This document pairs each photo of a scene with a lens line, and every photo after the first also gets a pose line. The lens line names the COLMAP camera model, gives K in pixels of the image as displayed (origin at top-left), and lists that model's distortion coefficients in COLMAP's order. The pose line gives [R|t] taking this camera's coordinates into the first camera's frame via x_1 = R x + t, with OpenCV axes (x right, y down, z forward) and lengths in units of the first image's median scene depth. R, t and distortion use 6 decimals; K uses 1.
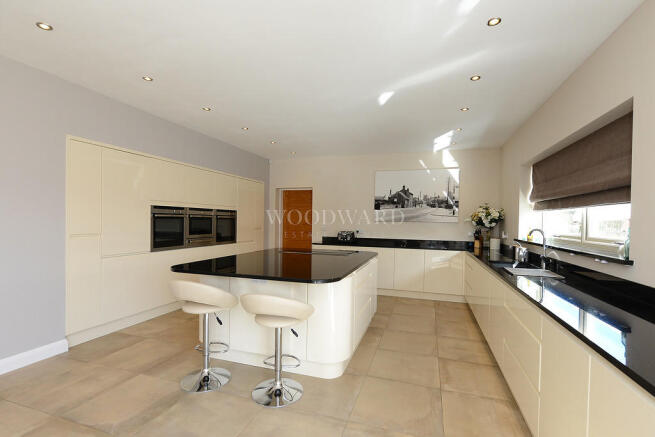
lens RADIAL K [[303.0, 0, 327.2], [0, 303.0, 219.7], [0, 0, 1]] dist [0.000969, -0.000011]
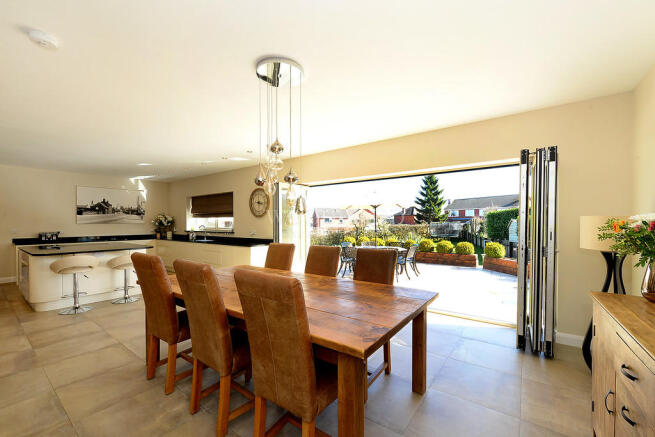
lens RADIAL K [[266.7, 0, 327.0], [0, 266.7, 221.5], [0, 0, 1]] dist [-0.000079, 0.000012]
pose [[0.303598, -0.010175, 0.952746, -0.663595], [0.006372, 0.999942, 0.008649, -0.008505], [-0.952779, 0.003446, 0.303645, -0.413387]]
